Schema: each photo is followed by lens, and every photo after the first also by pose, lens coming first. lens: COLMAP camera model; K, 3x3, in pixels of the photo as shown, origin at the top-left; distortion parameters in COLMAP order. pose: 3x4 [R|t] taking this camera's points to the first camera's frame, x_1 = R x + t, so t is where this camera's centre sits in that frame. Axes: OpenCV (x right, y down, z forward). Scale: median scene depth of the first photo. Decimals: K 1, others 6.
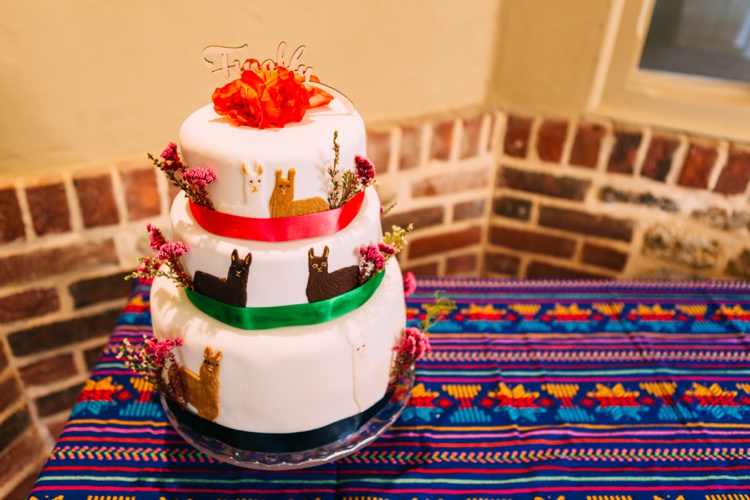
lens RADIAL K [[628.8, 0, 378.8], [0, 628.8, 251.3], [0, 0, 1]] dist [-0.012630, -0.001828]
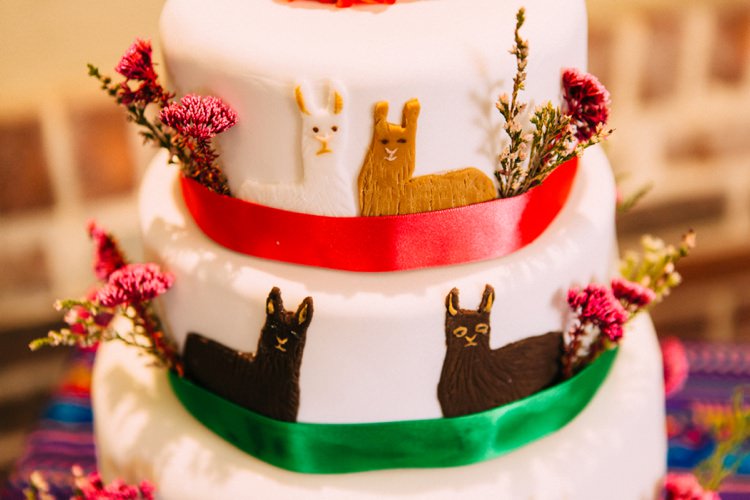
lens RADIAL K [[1172.4, 0, 373.2], [0, 1172.4, 250.6], [0, 0, 1]] dist [-0.087232, 0.000000]
pose [[0.985116, 0.026667, -0.169811, -0.027165], [-0.027842, 0.999602, -0.004542, -0.025772], [0.169622, 0.009202, 0.985466, 0.218229]]
